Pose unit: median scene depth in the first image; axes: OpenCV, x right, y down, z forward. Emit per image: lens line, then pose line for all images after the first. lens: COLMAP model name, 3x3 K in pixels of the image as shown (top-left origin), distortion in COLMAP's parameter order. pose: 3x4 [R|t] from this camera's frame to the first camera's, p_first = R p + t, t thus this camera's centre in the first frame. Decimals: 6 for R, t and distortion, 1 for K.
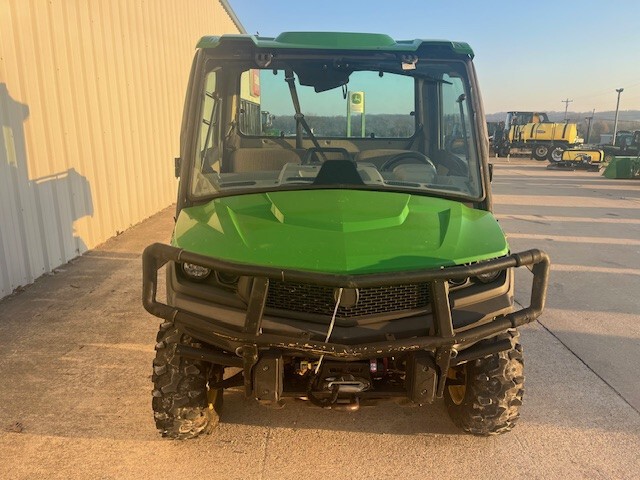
lens RADIAL K [[493.3, 0, 320.0], [0, 493.3, 240.0], [0, 0, 1]] dist [0.025487, -0.000839]
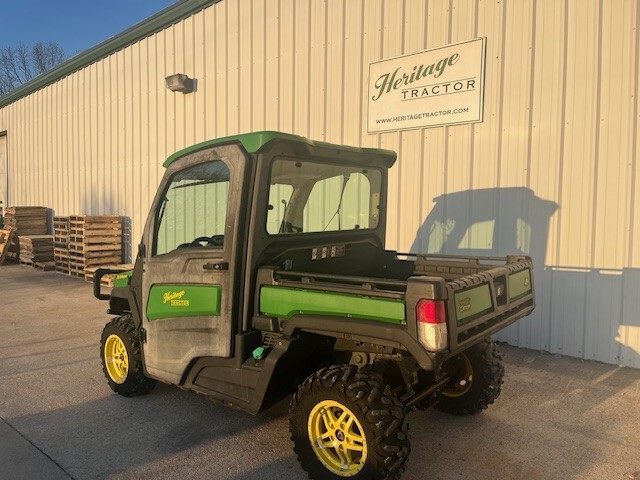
lens RADIAL K [[481.4, 0, 320.0], [0, 481.4, 240.0], [0, 0, 1]] dist [0.055309, -0.061851]
pose [[-0.671300, 0.035680, -0.740327, 1.050663], [-0.177927, 0.961876, 0.207694, -0.548775], [0.719513, 0.271149, -0.639359, 2.284458]]
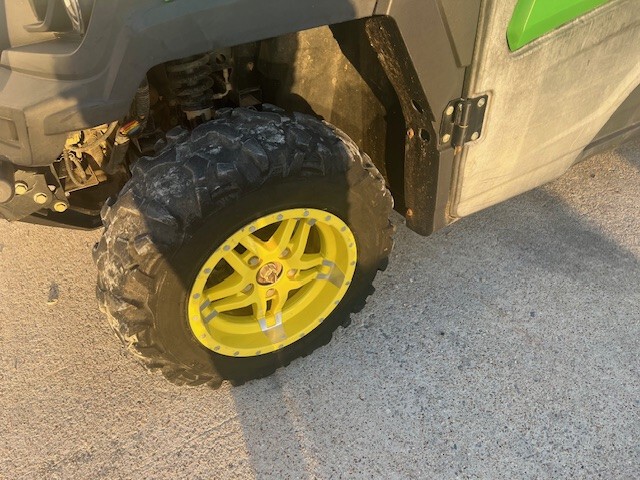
lens RADIAL K [[481.4, 0, 320.0], [0, 481.4, 240.0], [0, 0, 1]] dist [0.055309, -0.061851]
pose [[0.493044, 0.523843, -0.694620, 0.638191], [-0.180310, 0.842601, 0.507457, -0.003479], [0.851115, -0.124952, 0.509893, 0.782167]]
